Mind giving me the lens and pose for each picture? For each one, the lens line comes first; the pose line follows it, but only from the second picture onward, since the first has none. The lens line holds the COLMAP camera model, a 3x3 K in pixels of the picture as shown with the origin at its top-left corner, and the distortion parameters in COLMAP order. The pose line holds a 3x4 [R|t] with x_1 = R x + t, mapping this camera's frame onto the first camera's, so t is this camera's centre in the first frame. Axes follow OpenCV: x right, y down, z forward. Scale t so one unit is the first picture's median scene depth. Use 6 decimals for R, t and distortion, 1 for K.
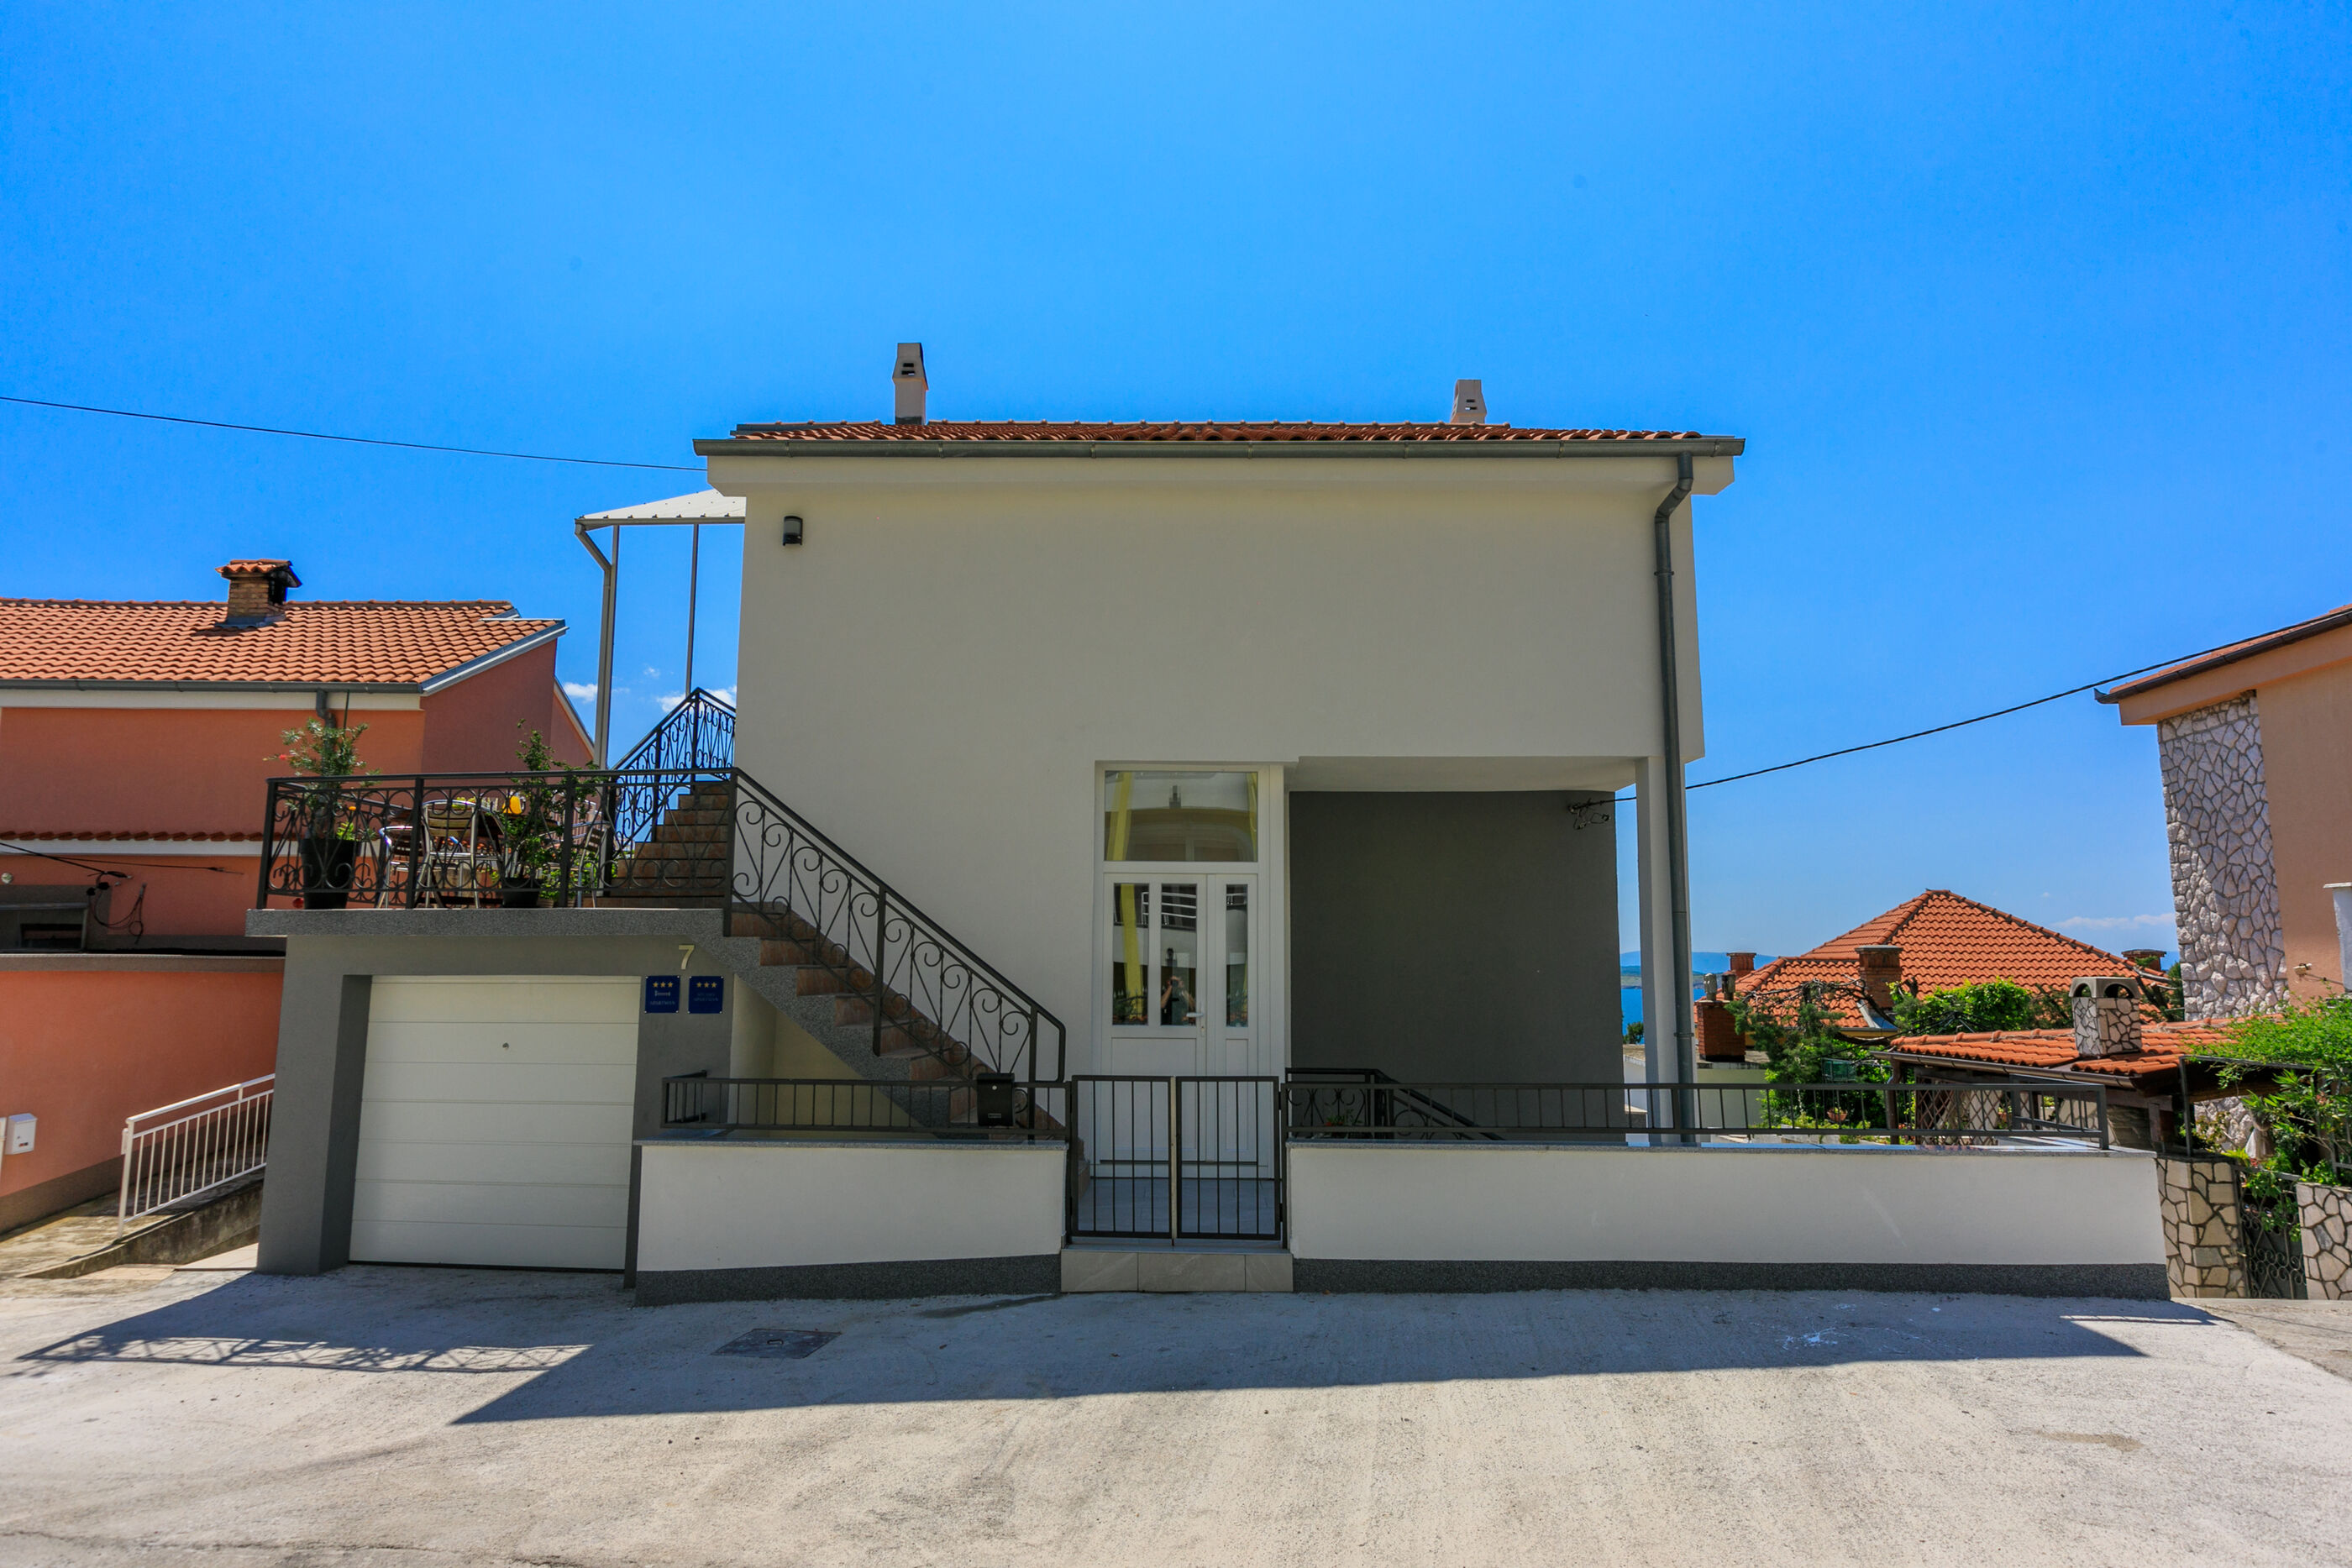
lens RADIAL K [[1390.8, 0, 1172.9], [0, 1390.8, 780.7], [0, 0, 1]] dist [-0.005529, -0.000327]
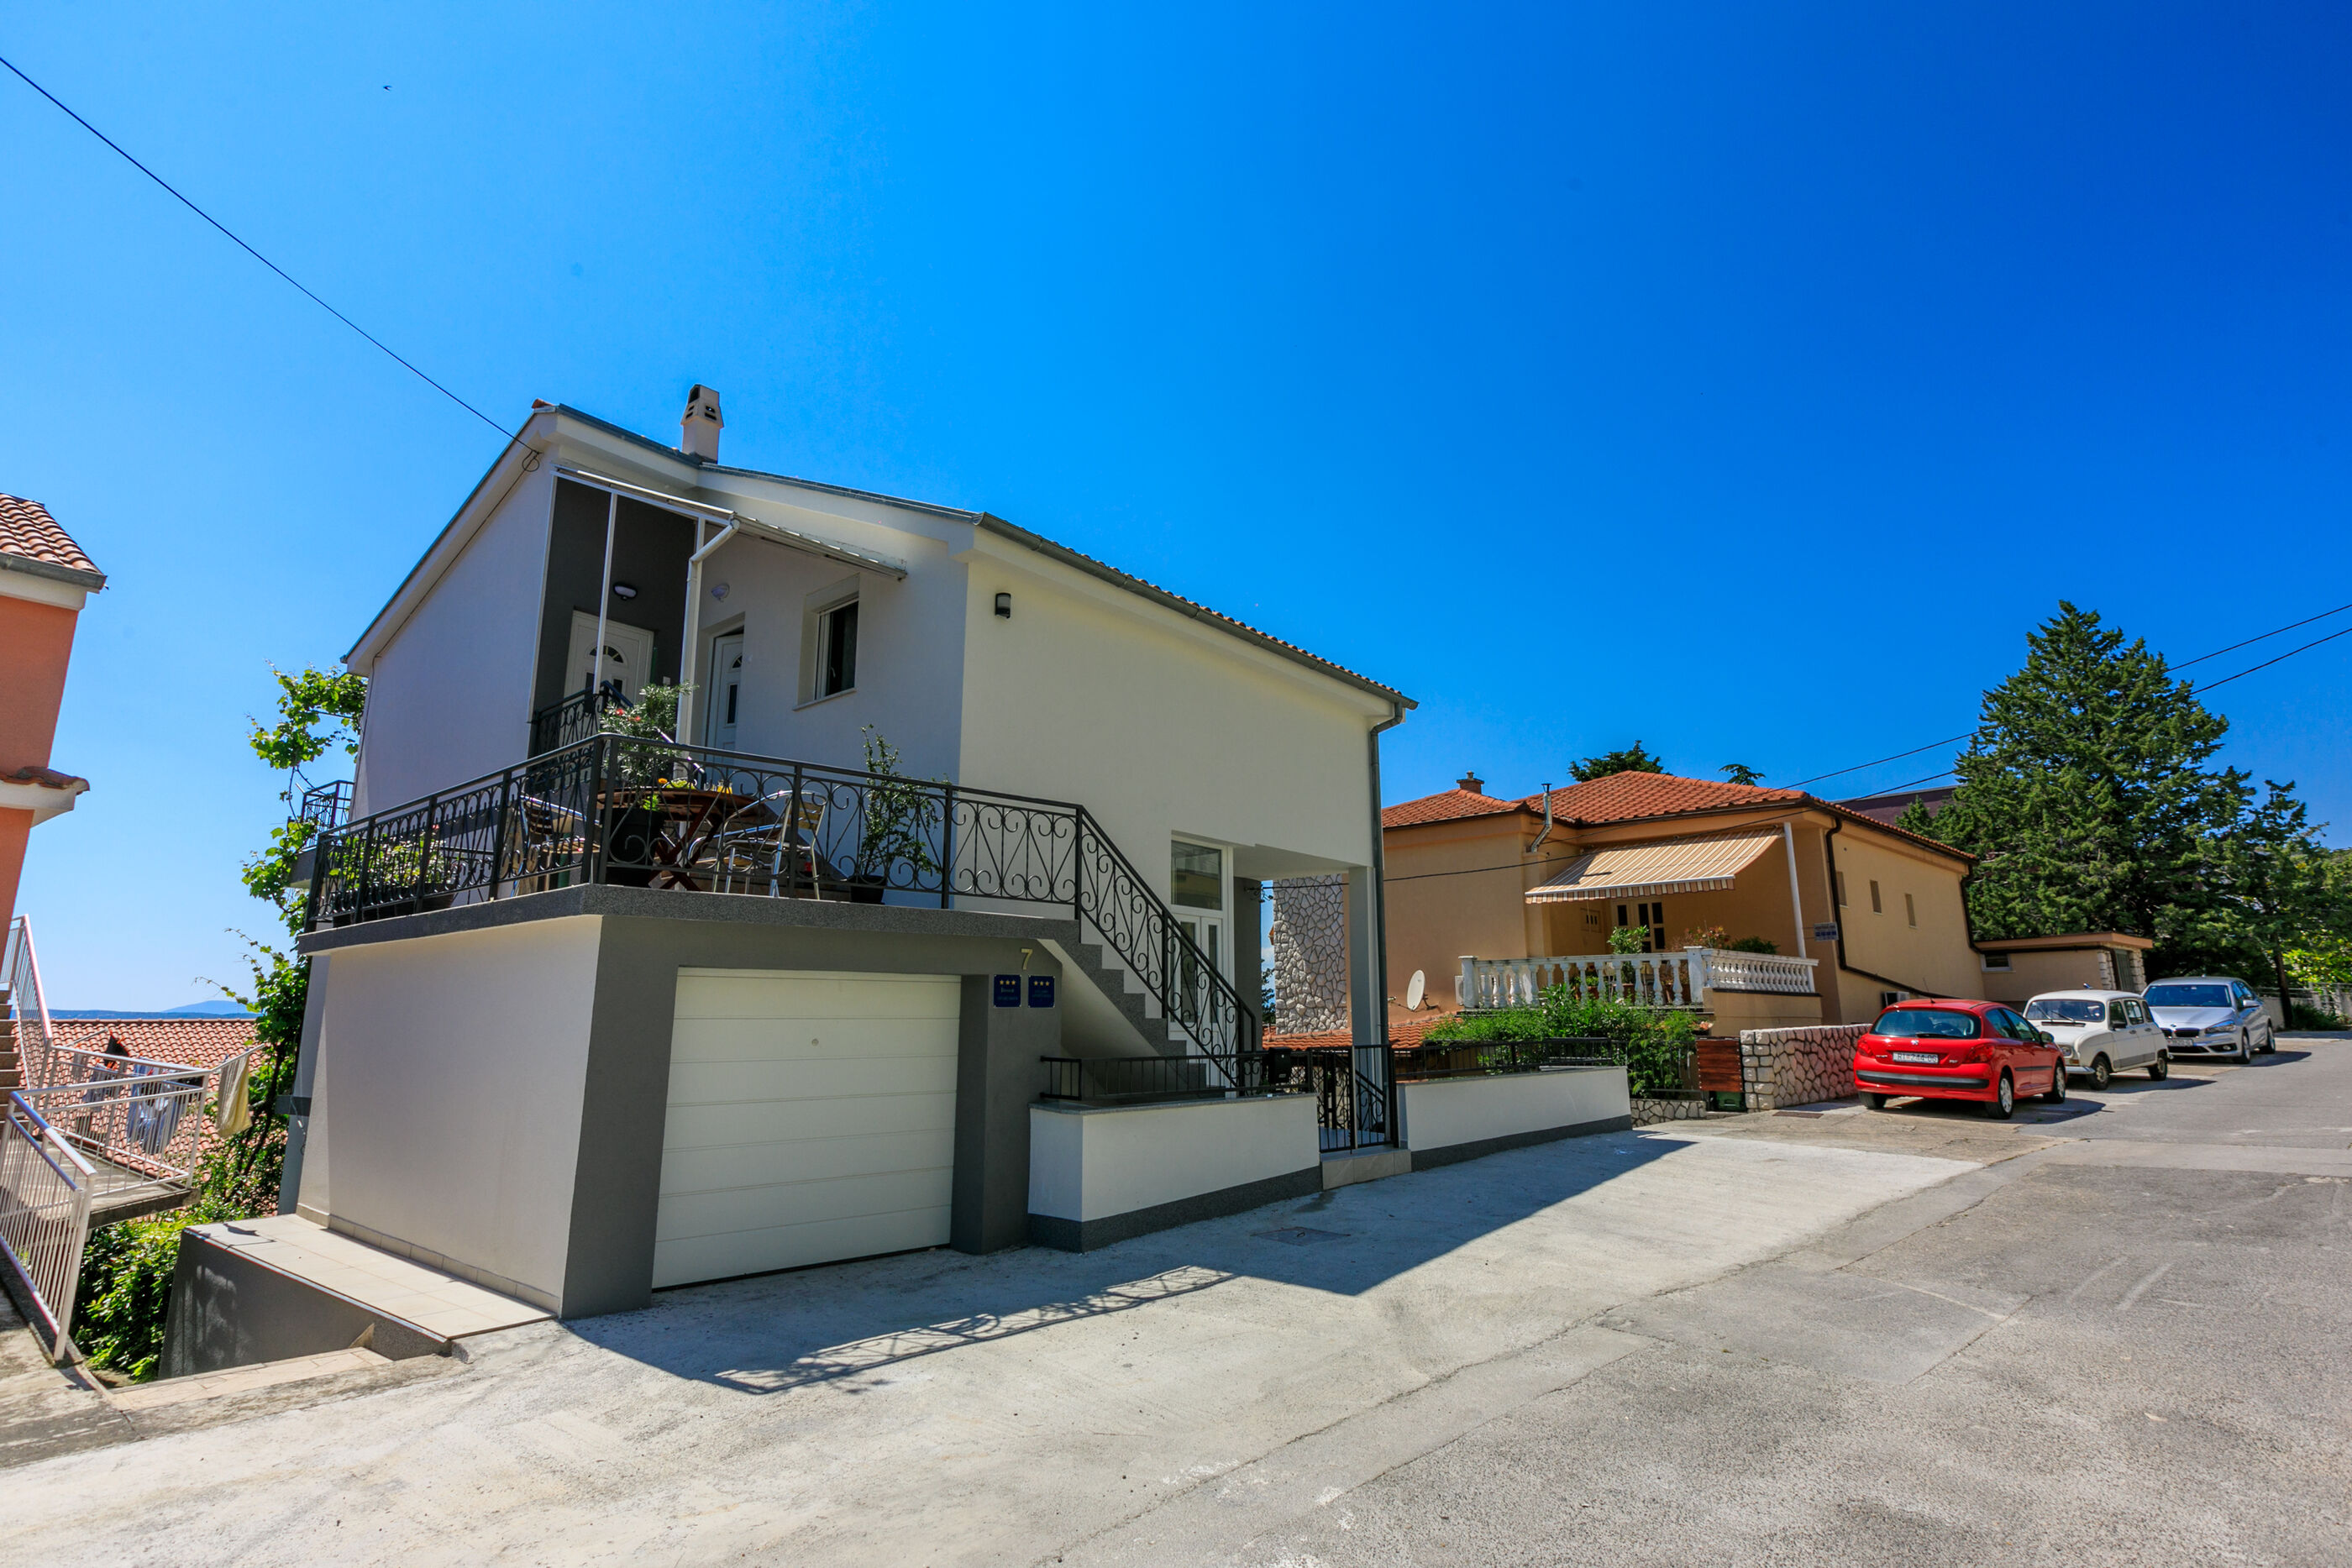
lens RADIAL K [[1177.1, 0, 1177.1], [0, 1177.1, 789.5], [0, 0, 1]] dist [0.001659, -0.000639]
pose [[0.619237, 0.150693, 0.770609, -1.026397], [-0.104897, 0.988491, -0.109009, 0.078197], [-0.778166, -0.013332, 0.627917, 0.272628]]
